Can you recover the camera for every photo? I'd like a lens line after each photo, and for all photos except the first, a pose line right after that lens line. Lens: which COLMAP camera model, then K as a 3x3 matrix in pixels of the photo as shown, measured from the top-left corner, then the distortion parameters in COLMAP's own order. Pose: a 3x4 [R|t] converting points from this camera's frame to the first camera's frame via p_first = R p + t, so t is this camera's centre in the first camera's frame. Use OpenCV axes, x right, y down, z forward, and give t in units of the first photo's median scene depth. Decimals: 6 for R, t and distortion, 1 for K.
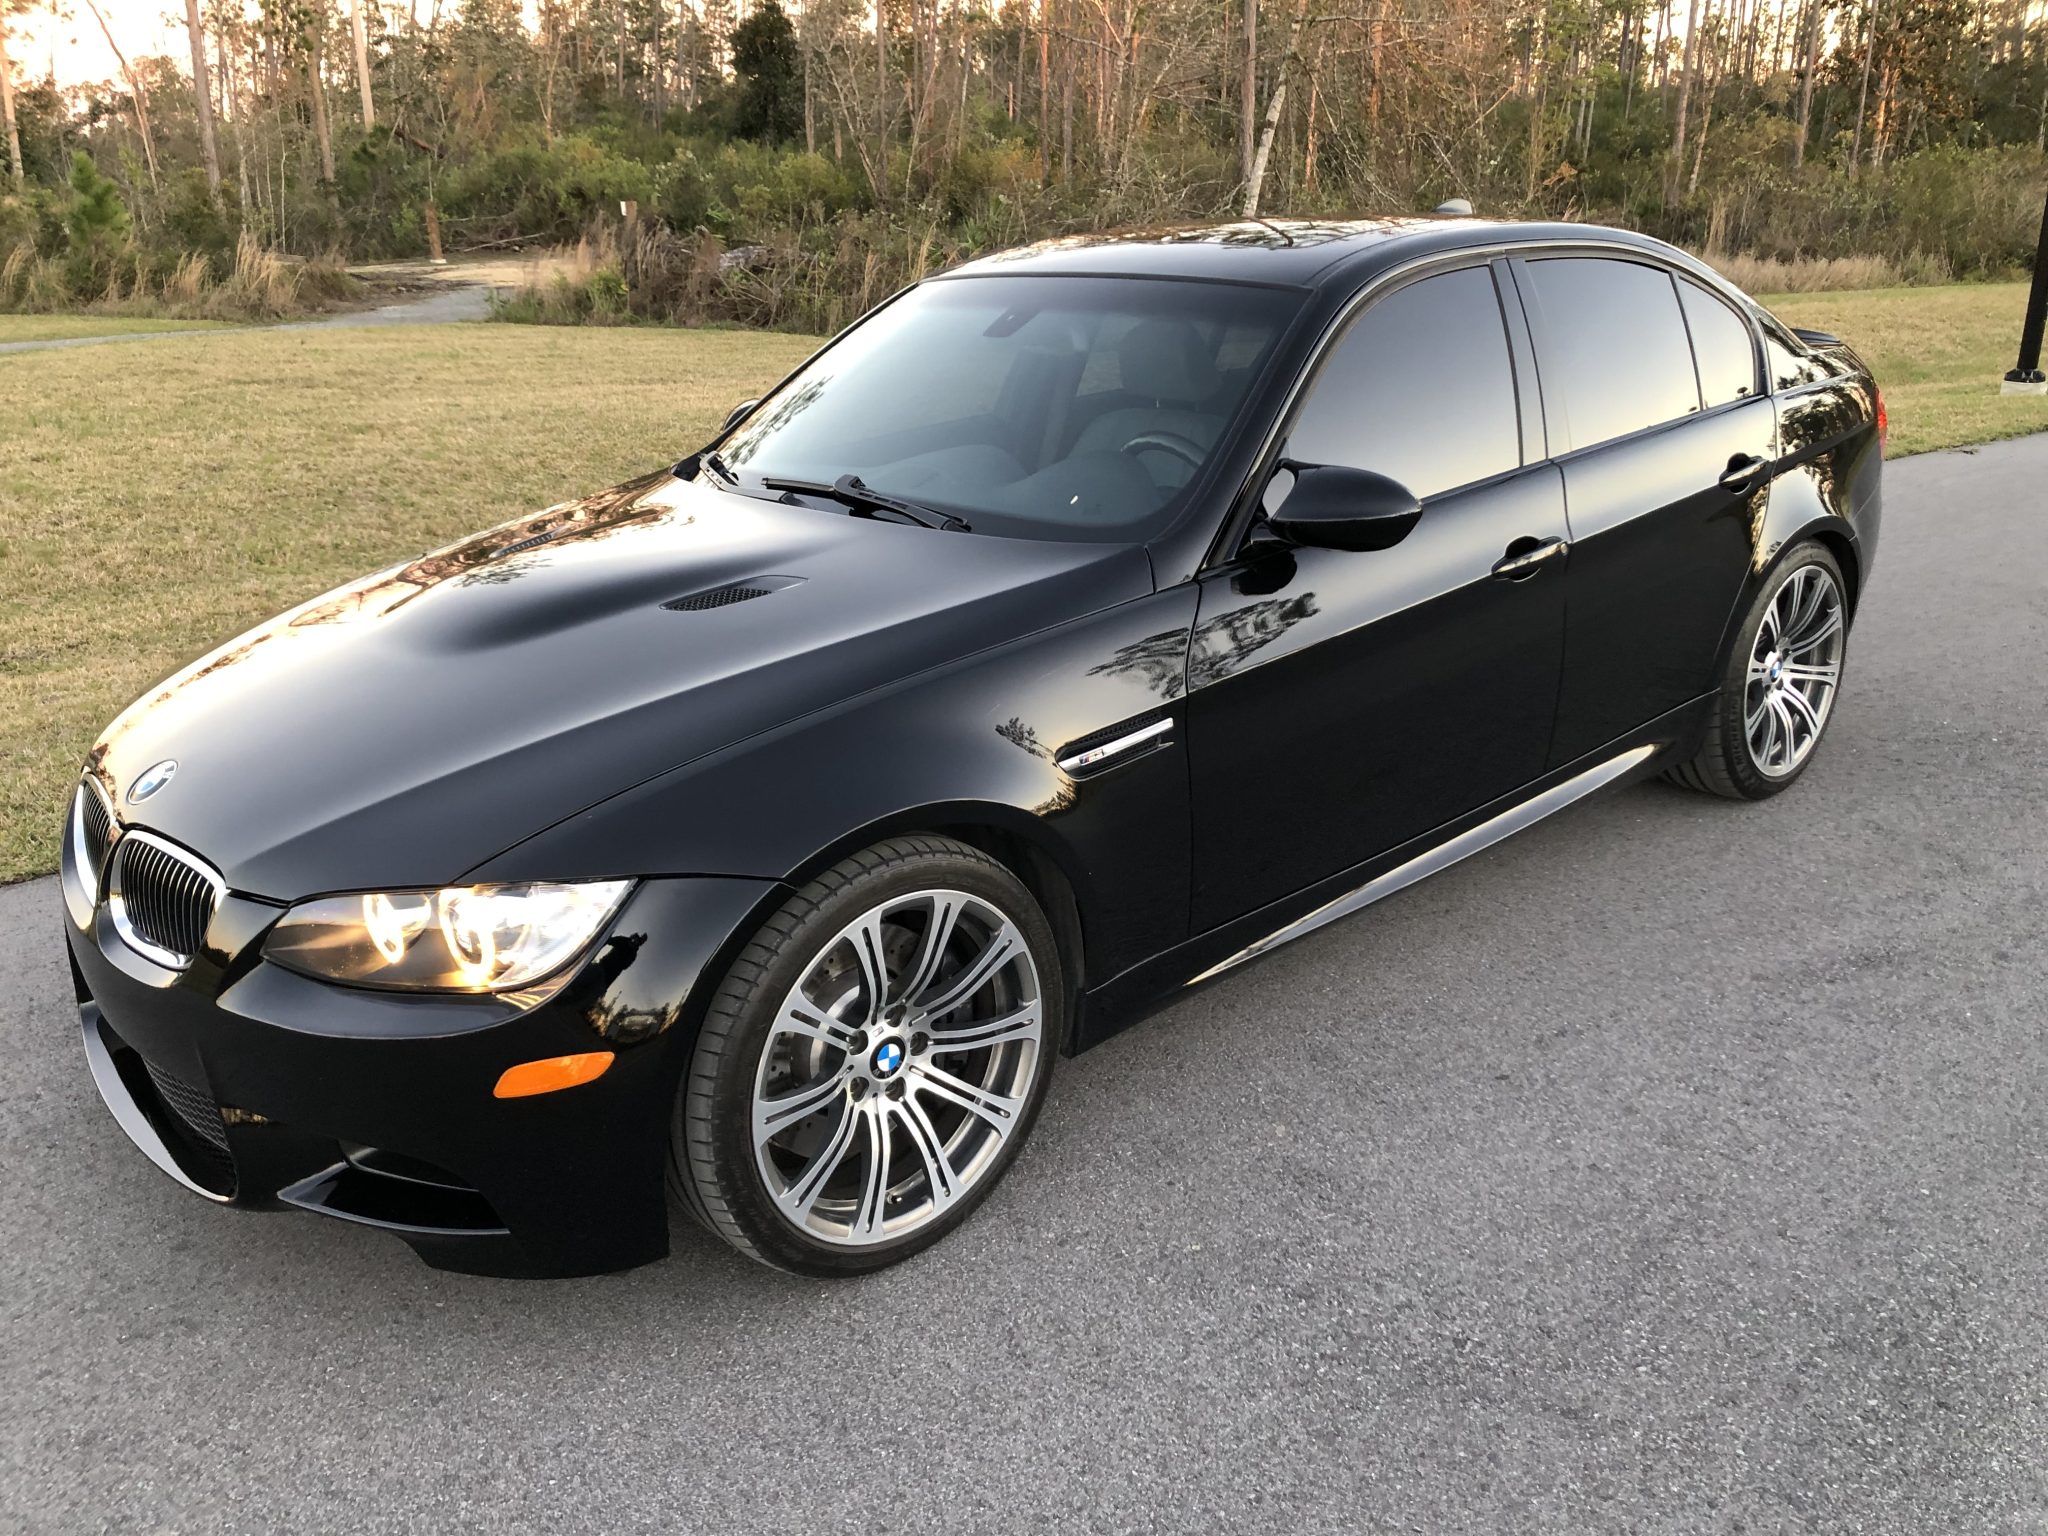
lens RADIAL K [[1681.9, 0, 1048.2], [0, 1681.9, 785.4], [0, 0, 1]] dist [0.022563, -0.019613]
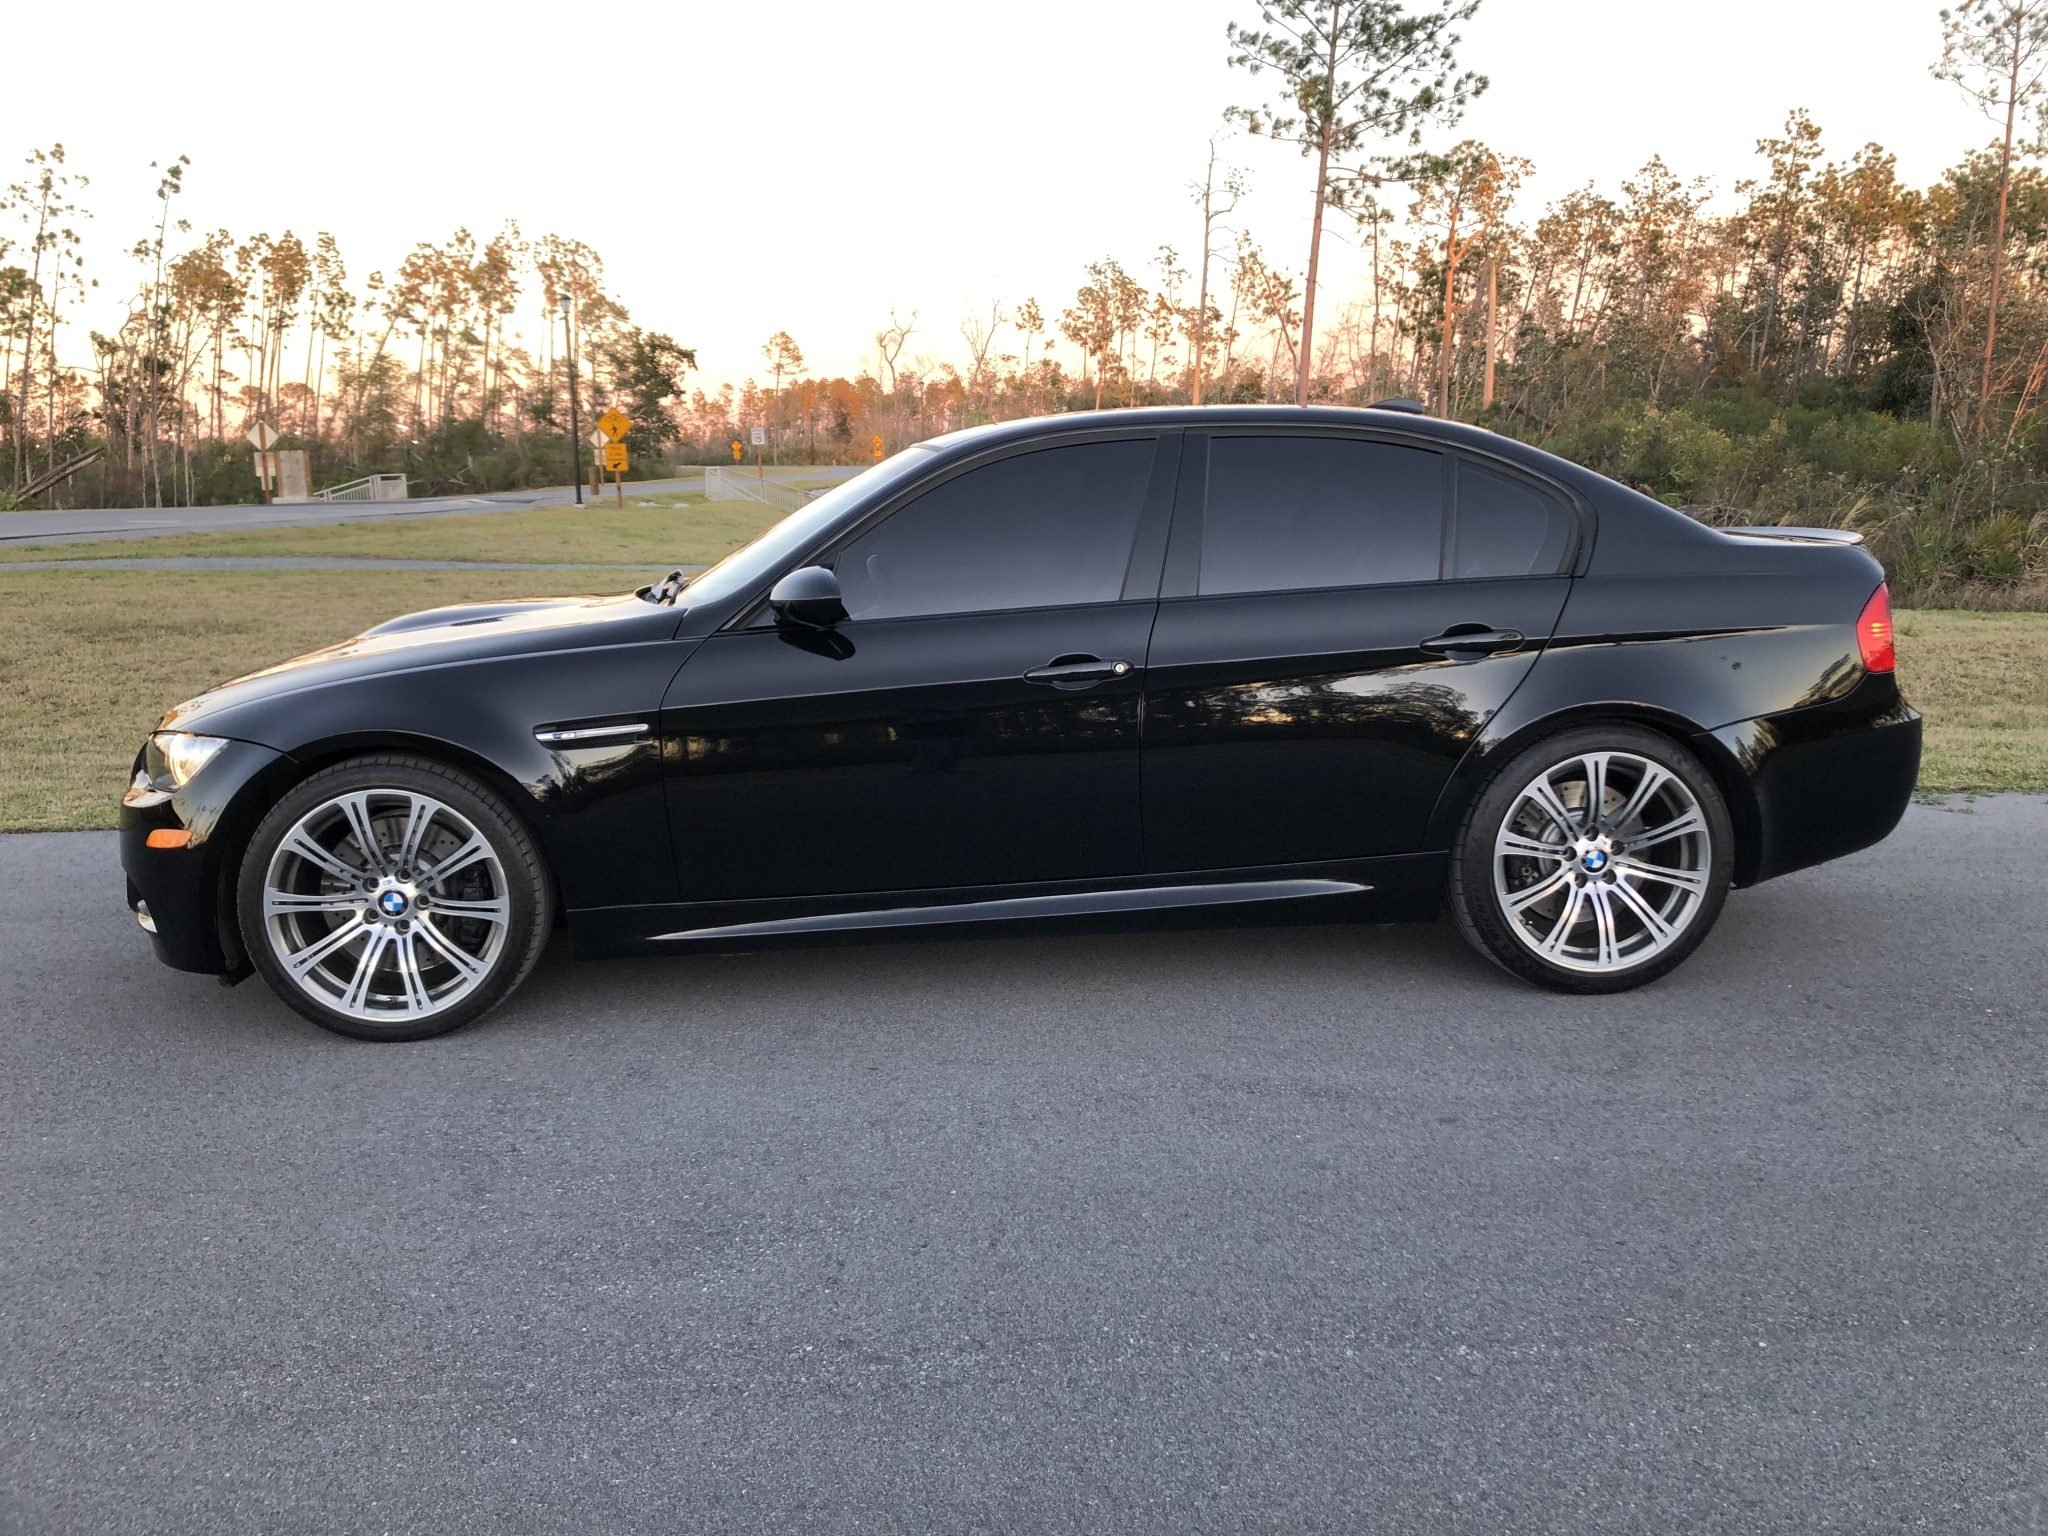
lens RADIAL K [[1681.9, 0, 1037.9], [0, 1681.9, 743.5], [0, 0, 1]] dist [0.022563, -0.019613]
pose [[0.789969, 0.105423, -0.604016, 0.787900], [-0.209262, 0.972316, -0.103981, 0.034637], [0.576332, 0.208539, 0.790160, 0.051604]]
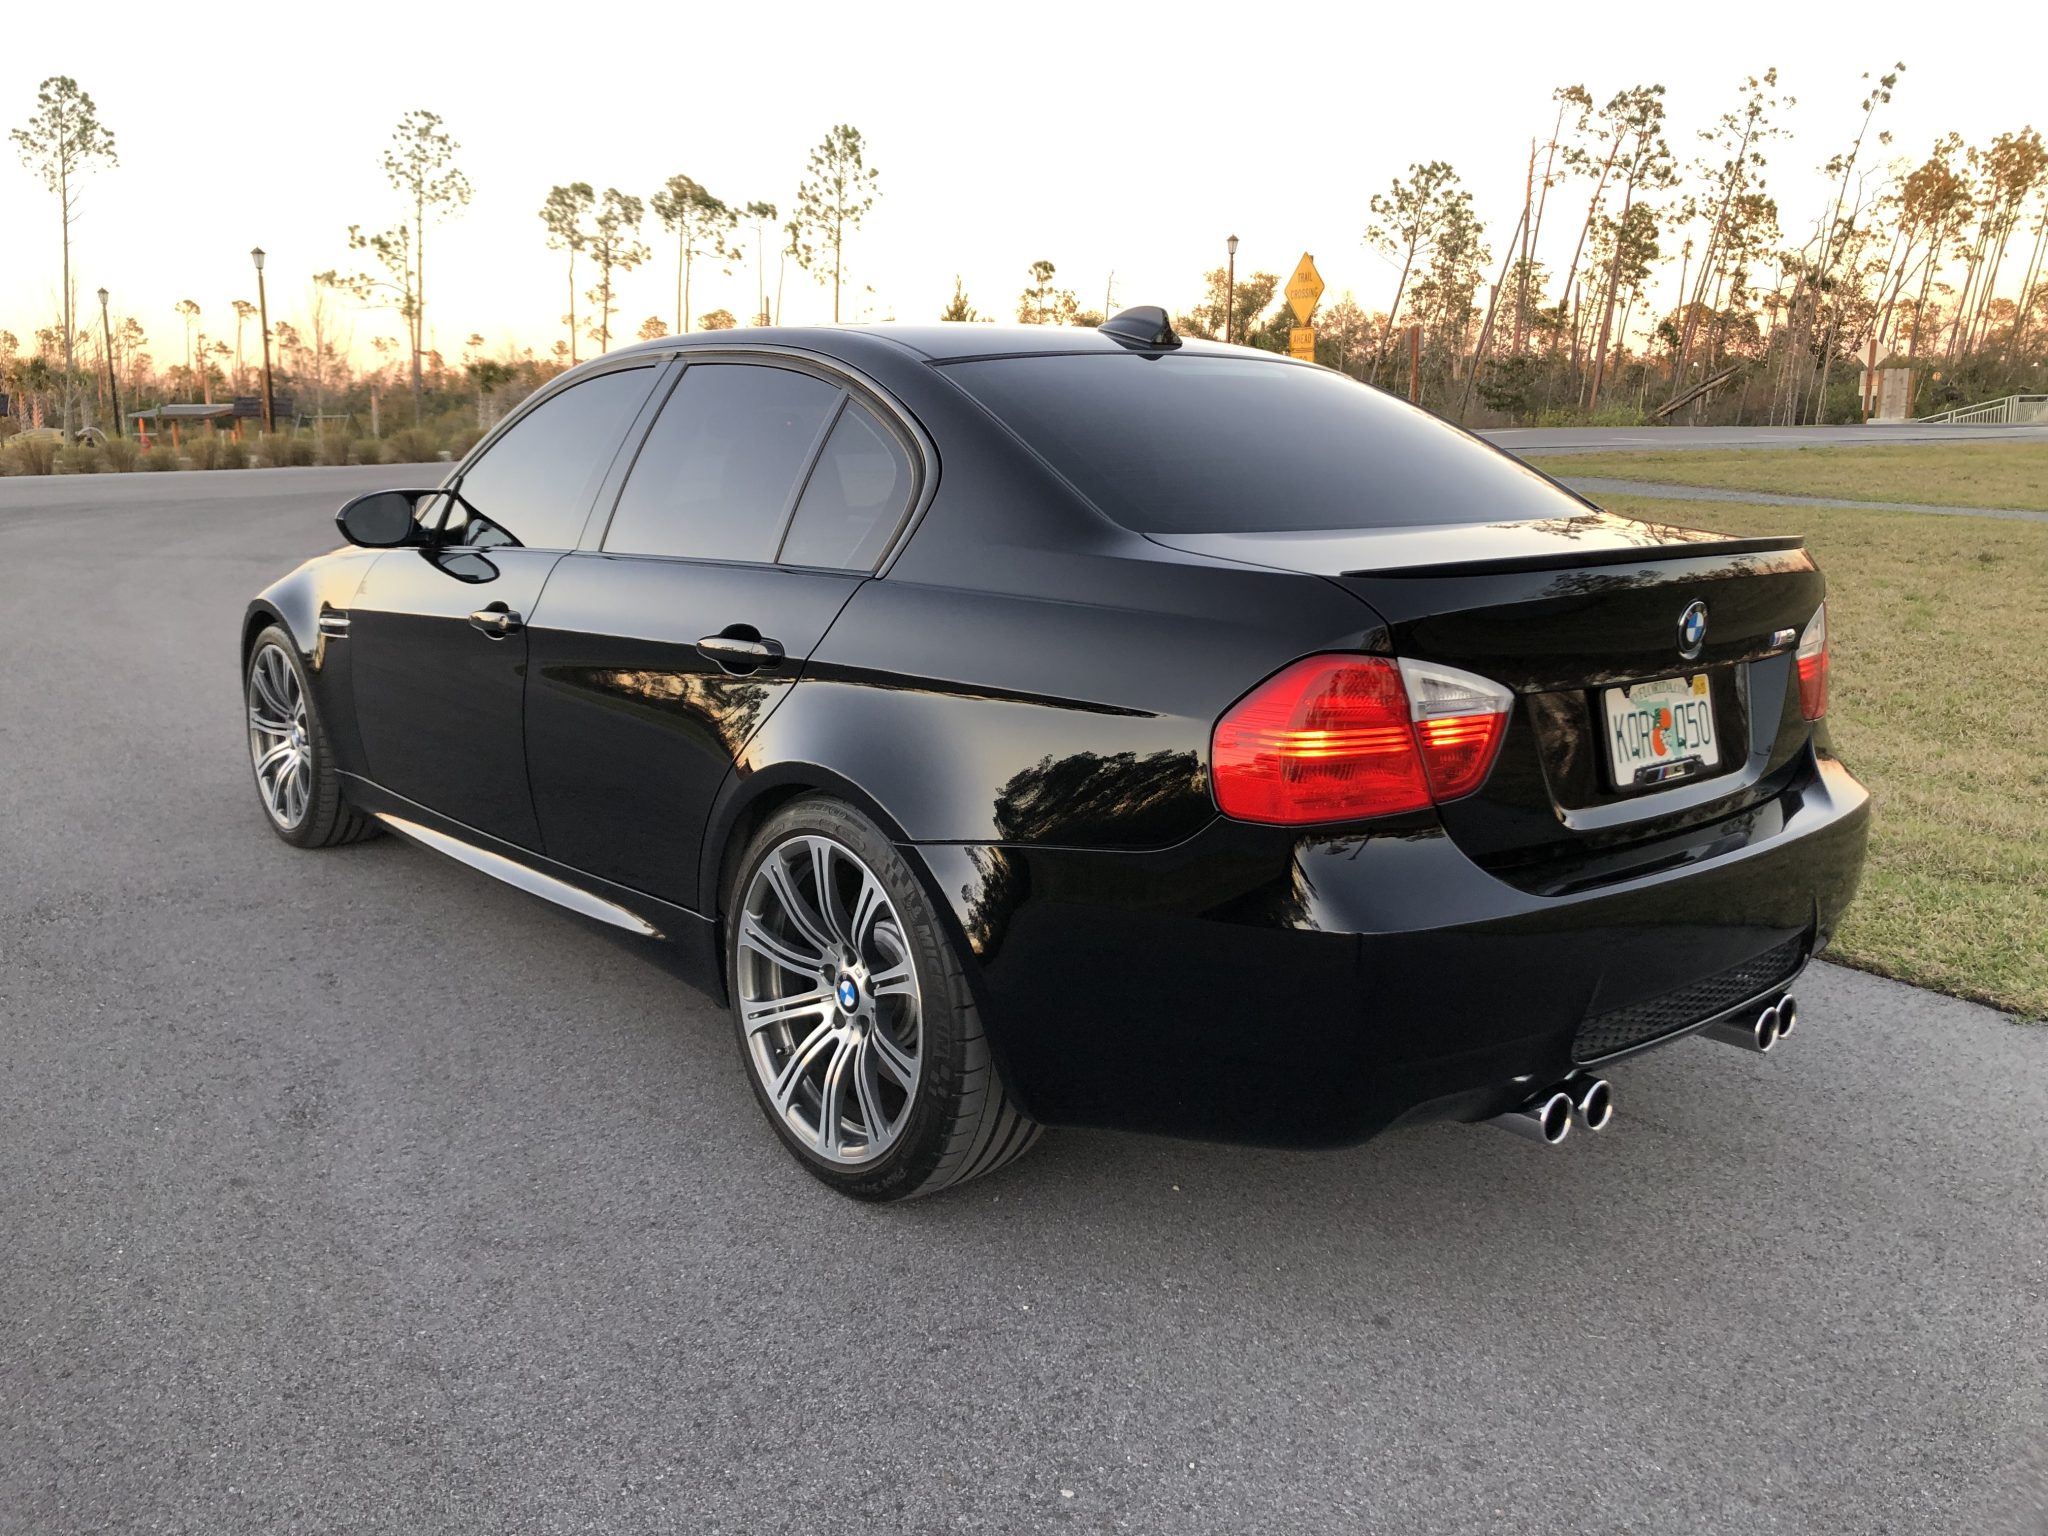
lens RADIAL K [[1681.9, 0, 1005.1], [0, 1681.9, 741.9], [0, 0, 1]] dist [0.022563, -0.019613]
pose [[-0.055310, 0.216225, -0.974776, 1.089126], [-0.339979, 0.913854, 0.222002, -0.336966], [0.938805, 0.343682, 0.022967, 1.056558]]
